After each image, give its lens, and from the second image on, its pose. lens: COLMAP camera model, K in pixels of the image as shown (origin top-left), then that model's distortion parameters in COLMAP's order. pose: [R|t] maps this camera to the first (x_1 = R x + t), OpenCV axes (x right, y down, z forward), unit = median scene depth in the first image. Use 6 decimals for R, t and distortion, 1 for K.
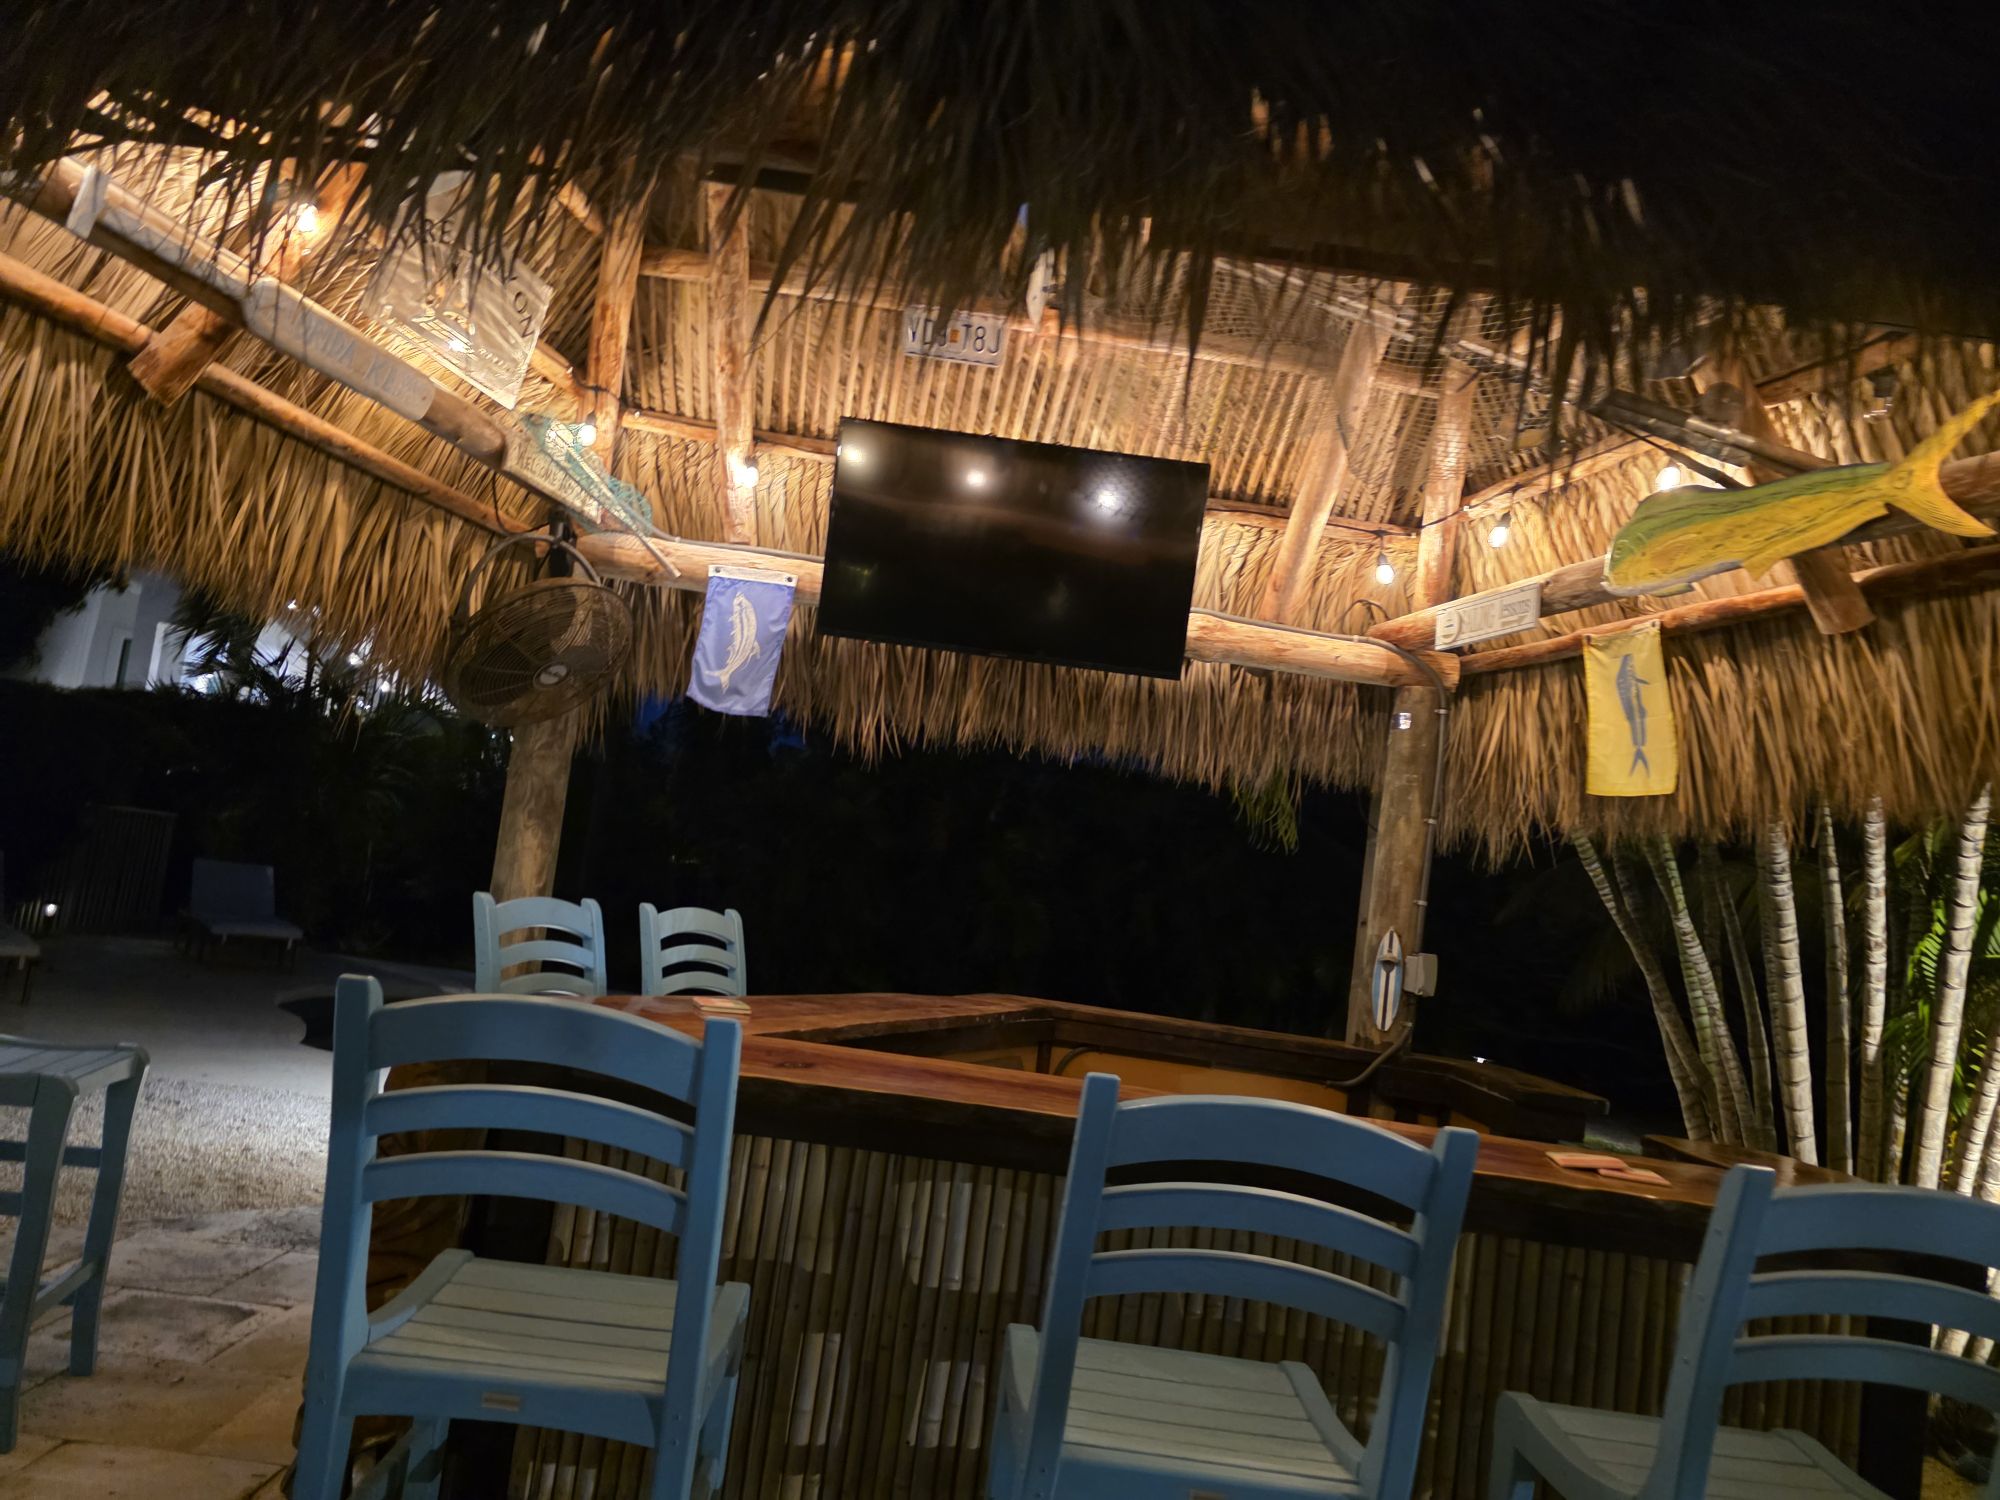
lens RADIAL K [[1216.6, 0, 1030.5], [0, 1216.6, 750.0], [0, 0, 1]] dist [0.054420, -0.037051]
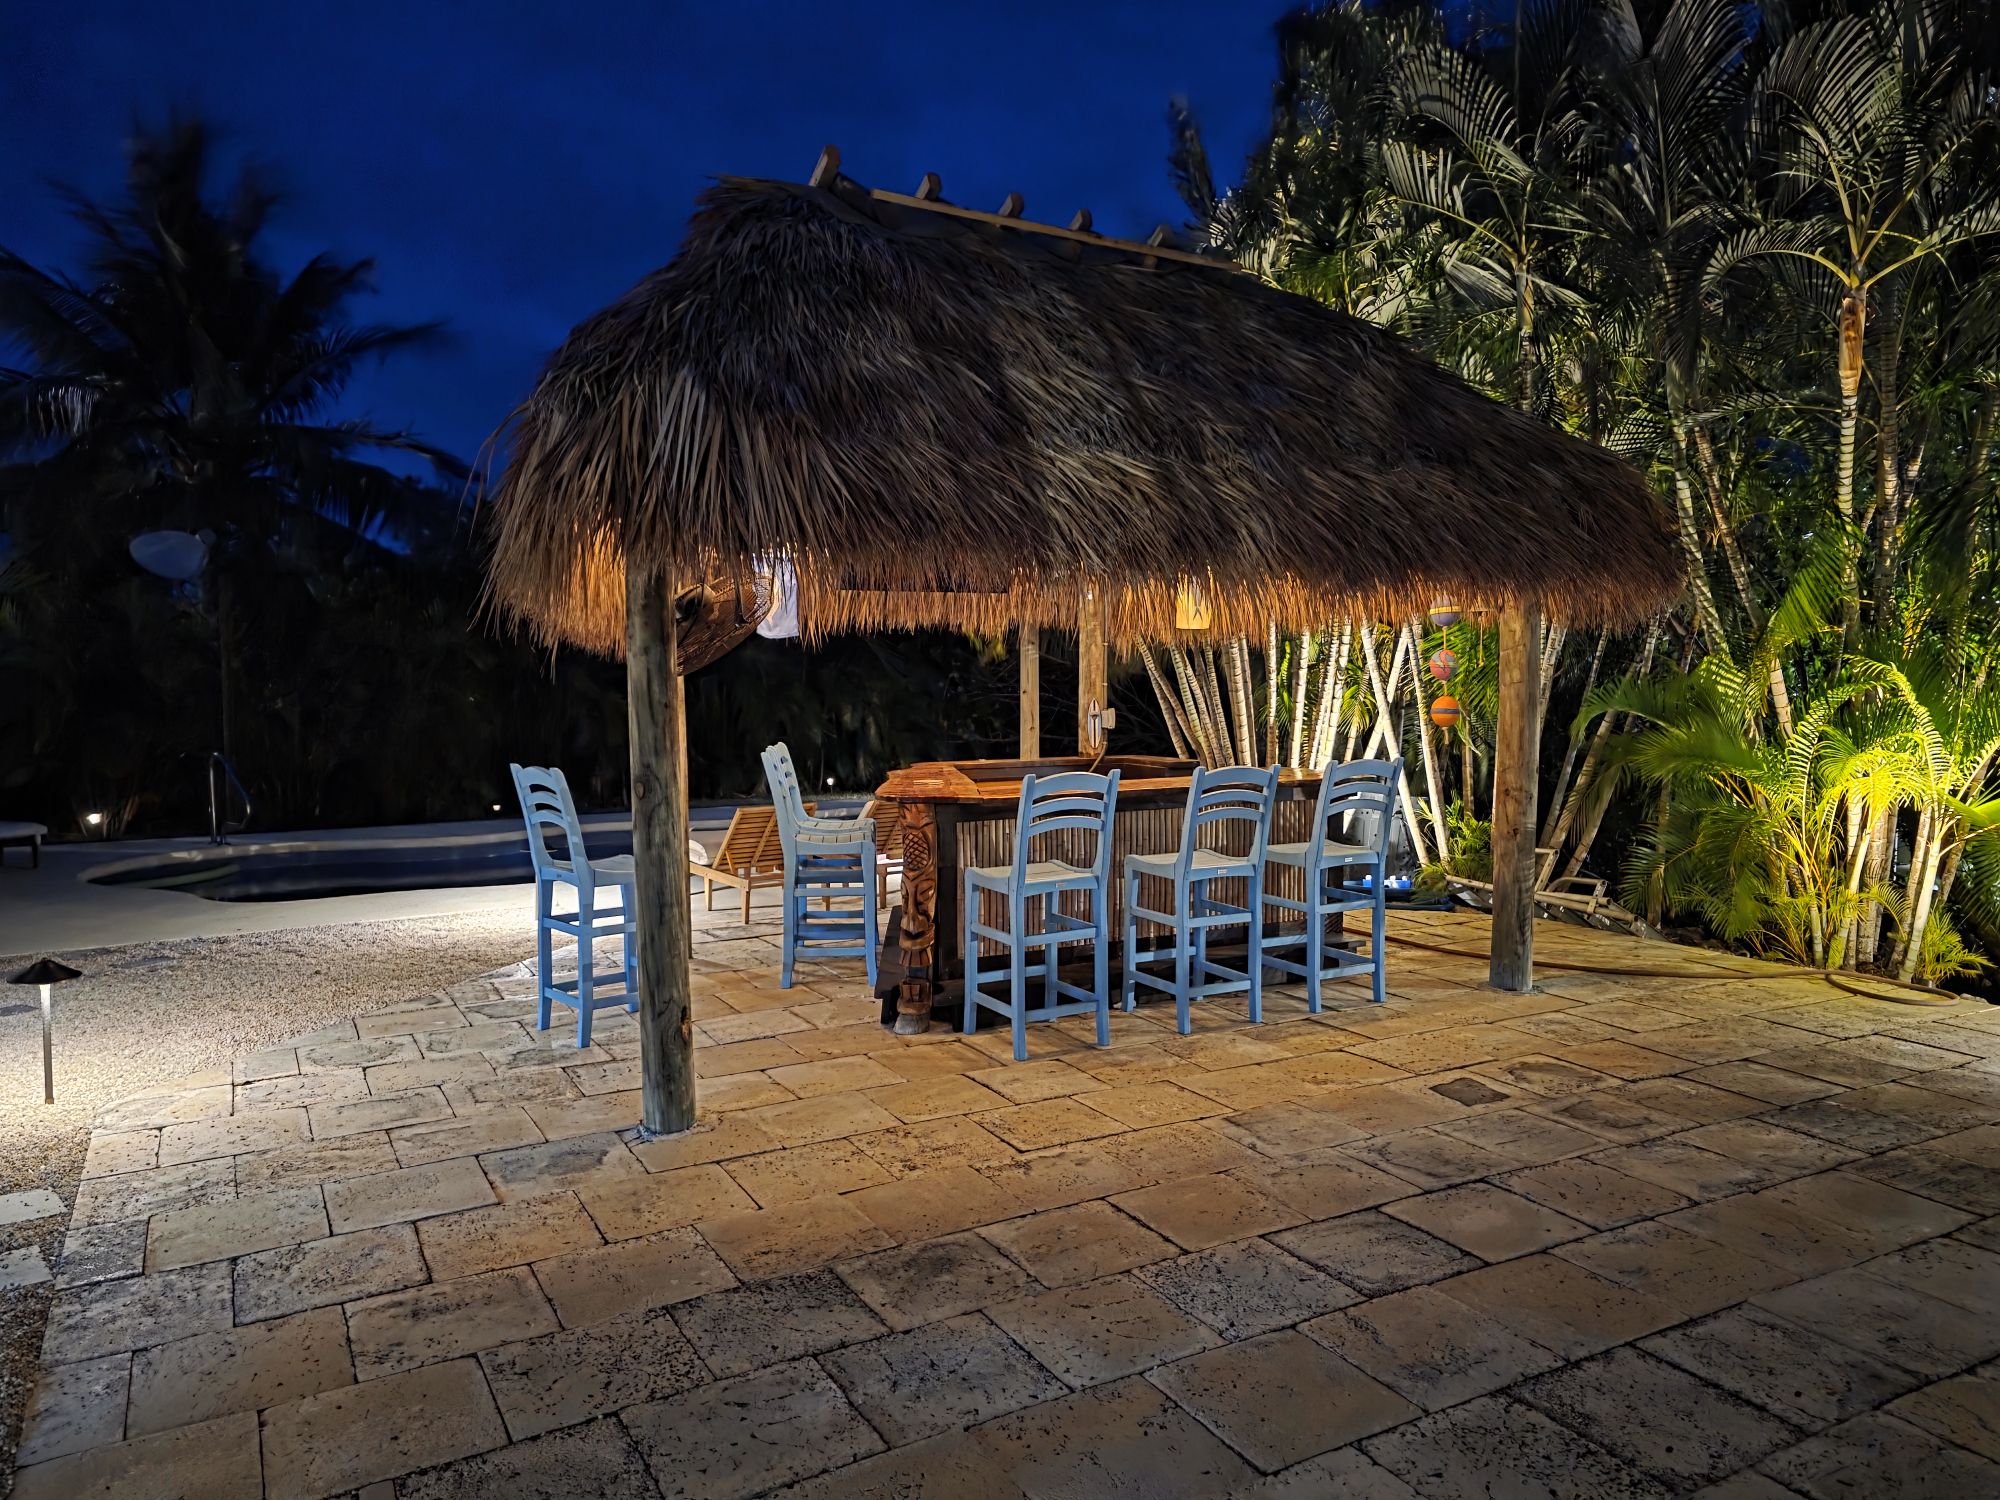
lens RADIAL K [[1216.6, 0, 1030.5], [0, 1216.6, 750.0], [0, 0, 1]] dist [0.054420, -0.037051]
pose [[0.869828, -0.175250, 0.461180, -0.750022], [0.080061, 0.972533, 0.218563, -0.224335], [-0.486816, -0.153189, 0.859967, -0.710686]]
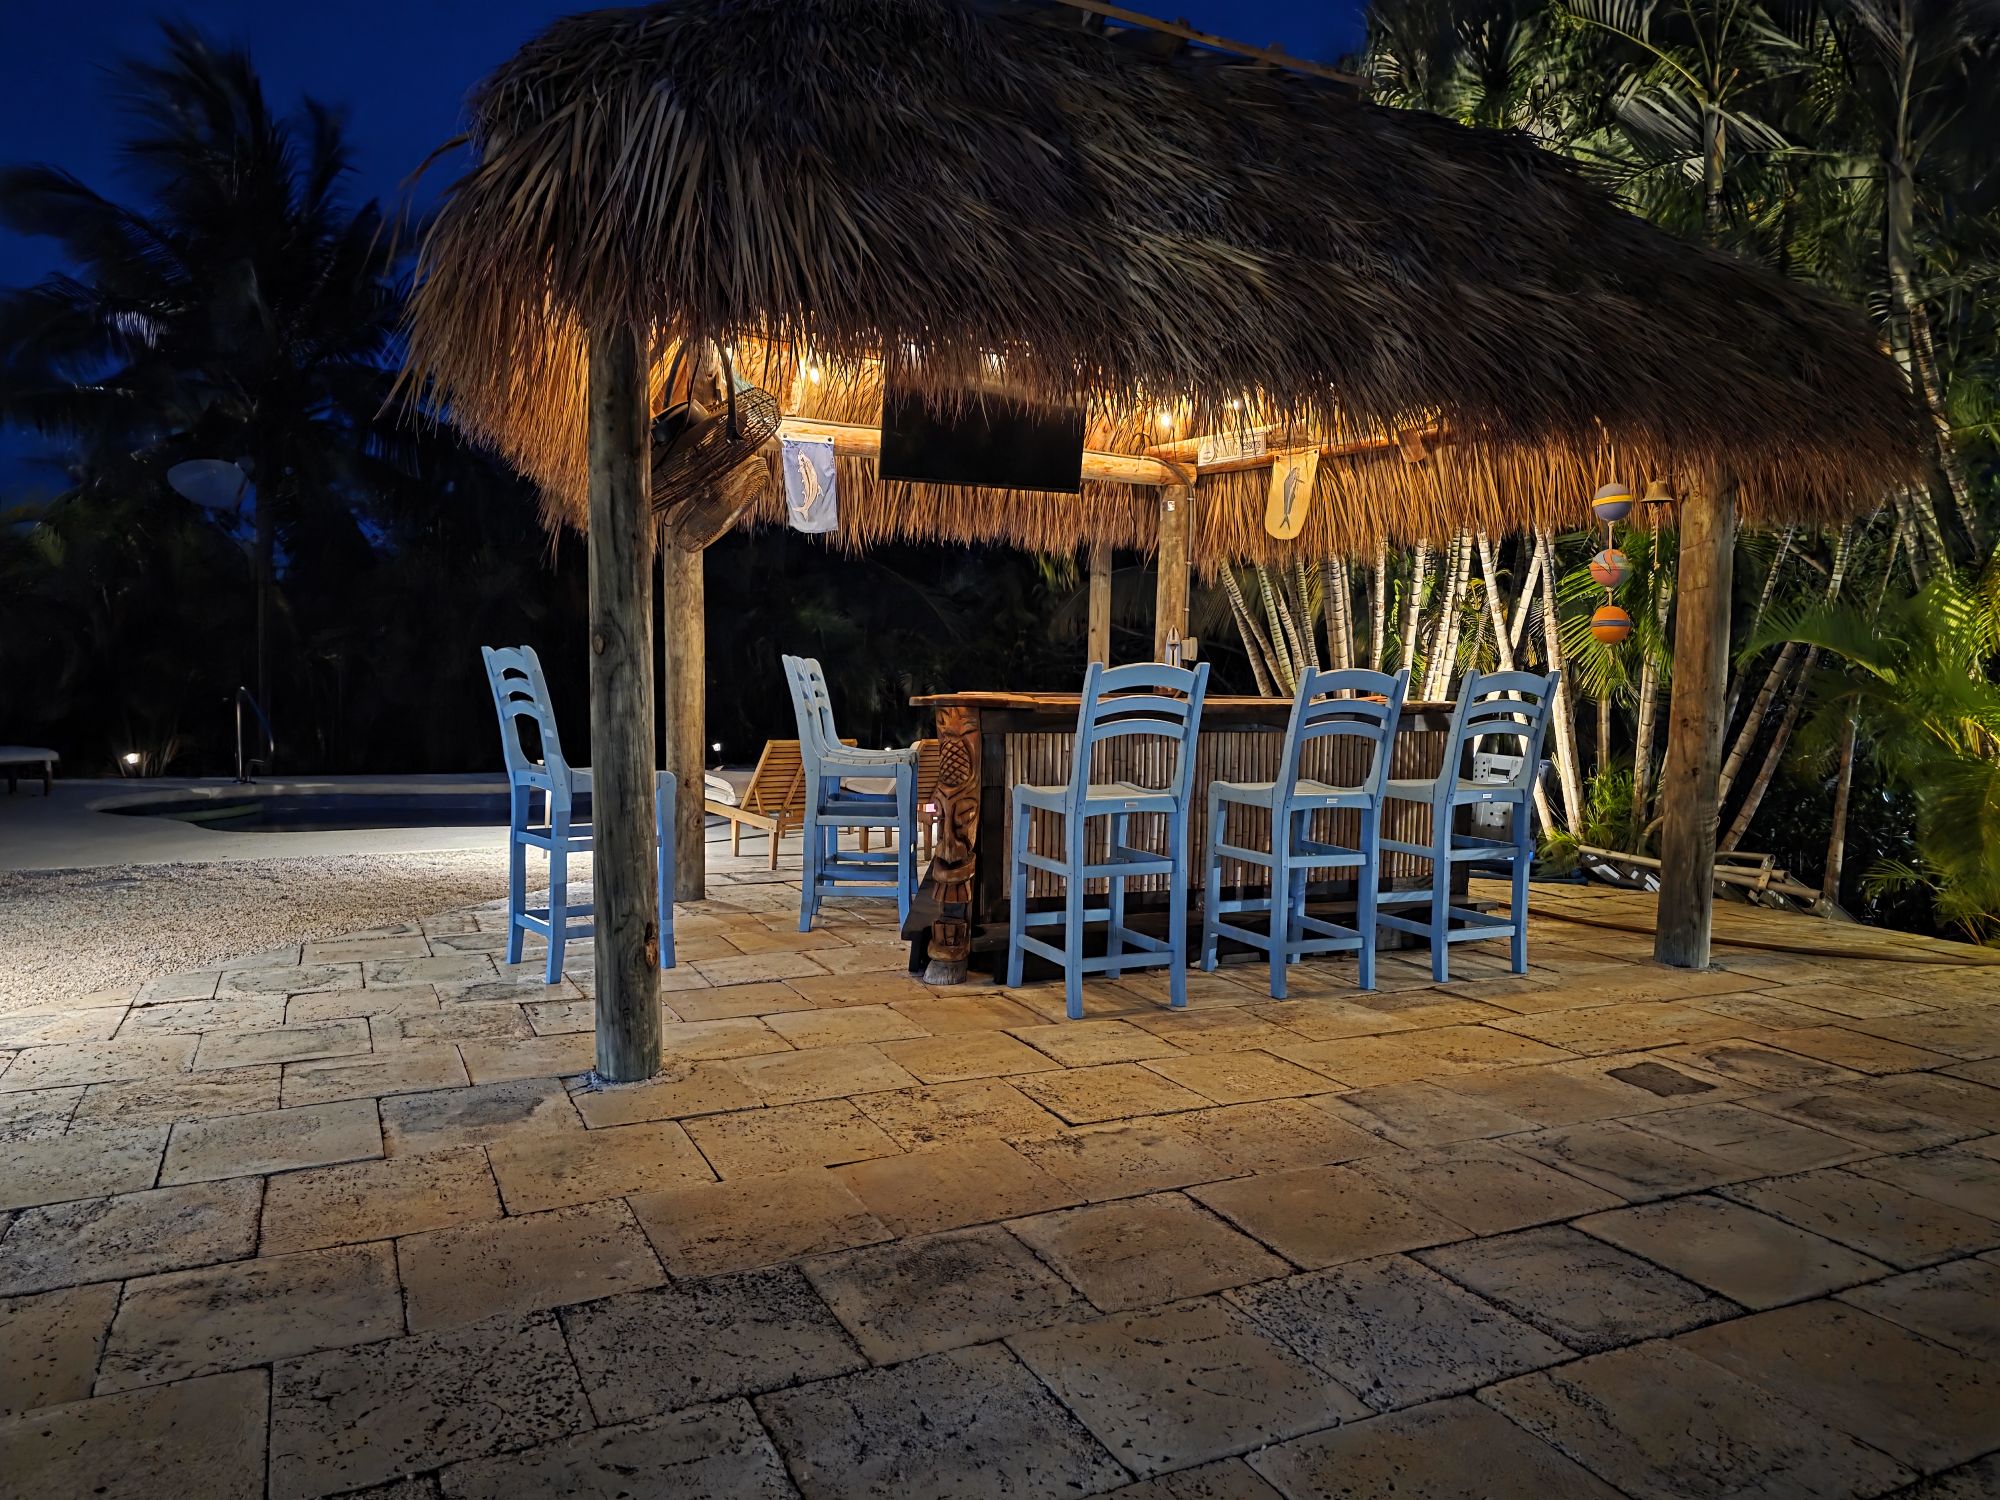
lens RADIAL K [[1216.6, 0, 1030.5], [0, 1216.6, 750.0], [0, 0, 1]] dist [0.054420, -0.037051]
pose [[0.899079, -0.149925, 0.411313, -0.648553], [0.064710, 0.974723, 0.213842, -0.070811], [-0.432977, -0.165645, 0.886055, -0.511678]]
